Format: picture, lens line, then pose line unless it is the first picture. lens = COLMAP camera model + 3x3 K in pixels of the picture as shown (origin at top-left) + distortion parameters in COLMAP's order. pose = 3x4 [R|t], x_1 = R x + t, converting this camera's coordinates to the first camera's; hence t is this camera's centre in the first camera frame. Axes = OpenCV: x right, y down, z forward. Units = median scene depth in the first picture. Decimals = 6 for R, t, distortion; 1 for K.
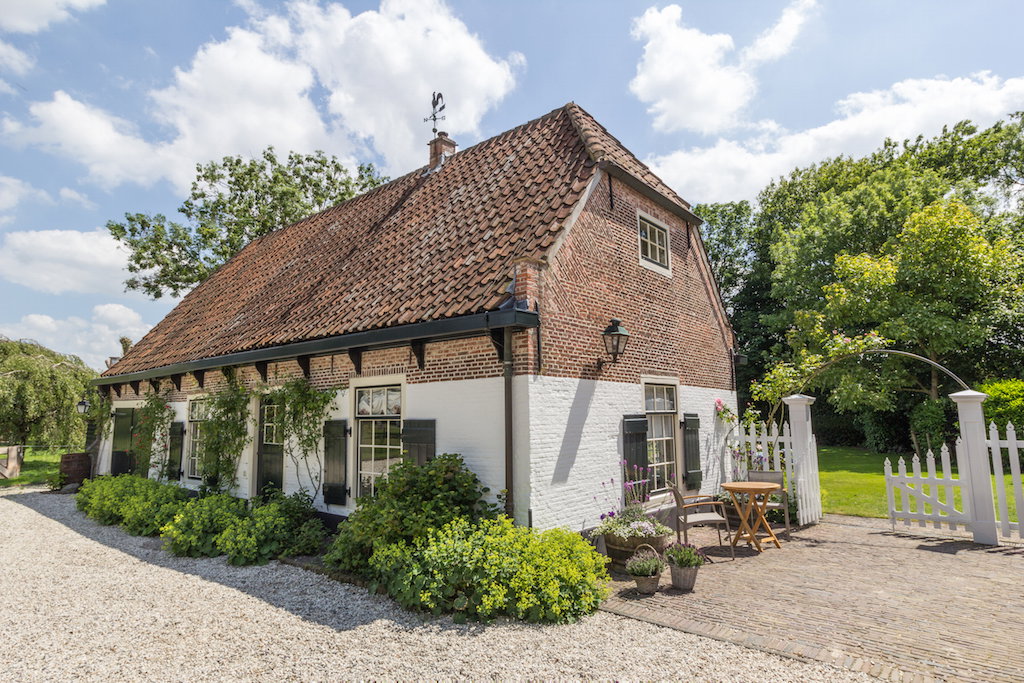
lens RADIAL K [[573.2, 0, 512.0], [0, 573.2, 341.5], [0, 0, 1]] dist [0.032105, -0.000004]
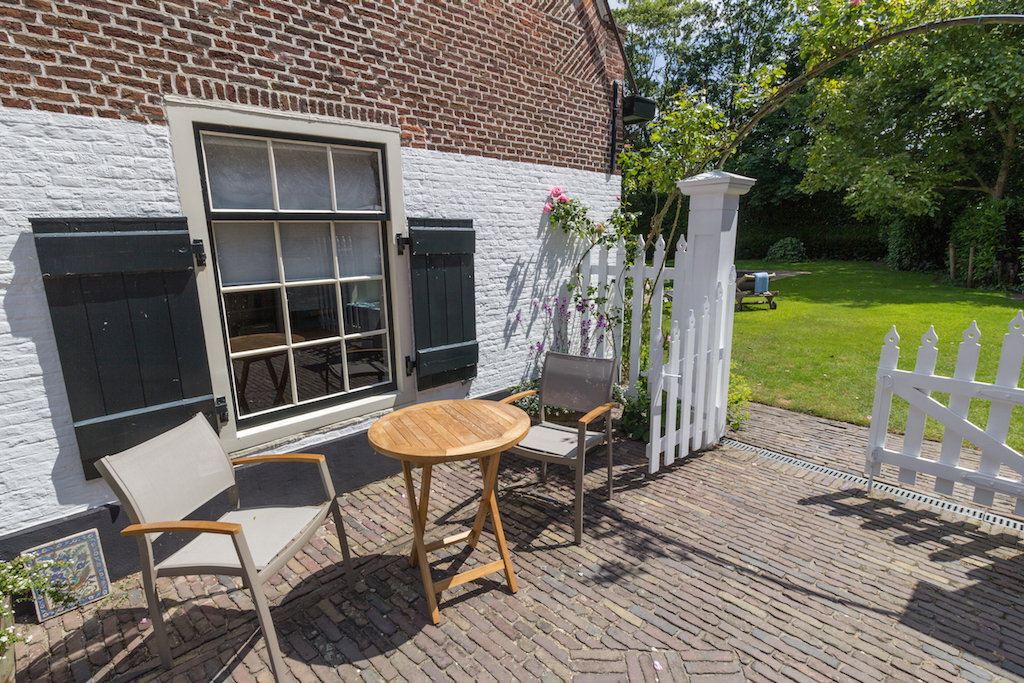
lens RADIAL K [[516.6, 0, 512.0], [0, 516.6, 341.5], [0, 0, 1]] dist [0.010904, -0.000143]
pose [[0.996252, 0.013437, -0.085444, 0.380651], [0.015999, 0.942187, 0.334707, 0.080115], [0.085002, -0.334819, 0.938441, 0.587352]]
